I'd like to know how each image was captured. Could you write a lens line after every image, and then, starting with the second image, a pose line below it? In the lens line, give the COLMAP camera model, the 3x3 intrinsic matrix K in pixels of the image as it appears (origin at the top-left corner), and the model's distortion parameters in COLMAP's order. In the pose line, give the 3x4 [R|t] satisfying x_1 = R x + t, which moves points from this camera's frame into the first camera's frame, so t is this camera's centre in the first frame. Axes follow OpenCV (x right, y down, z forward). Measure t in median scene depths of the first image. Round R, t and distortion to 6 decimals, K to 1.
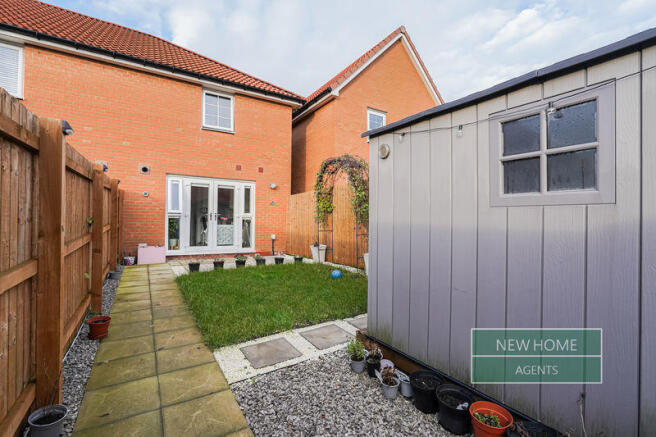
lens RADIAL K [[303.2, 0, 328.4], [0, 303.2, 217.9], [0, 0, 1]] dist [-0.023081, 0.009604]
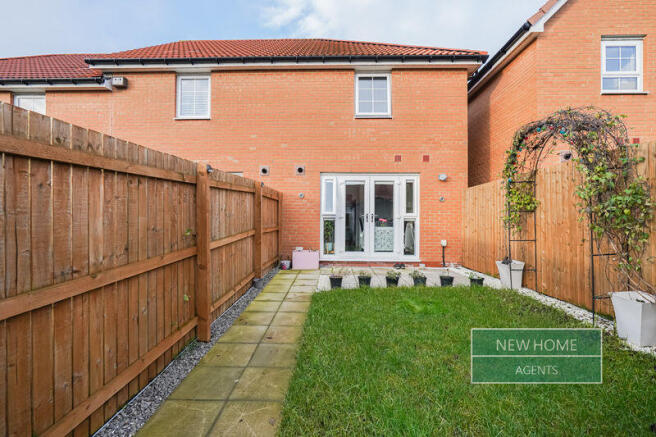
lens RADIAL K [[303.2, 0, 327.1], [0, 303.2, 216.7], [0, 0, 1]] dist [-0.023081, 0.009604]
pose [[0.833902, -0.008411, -0.551848, -0.003241], [0.012879, 0.999908, 0.004222, -0.014382], [0.551762, -0.010628, 0.833934, 0.224263]]
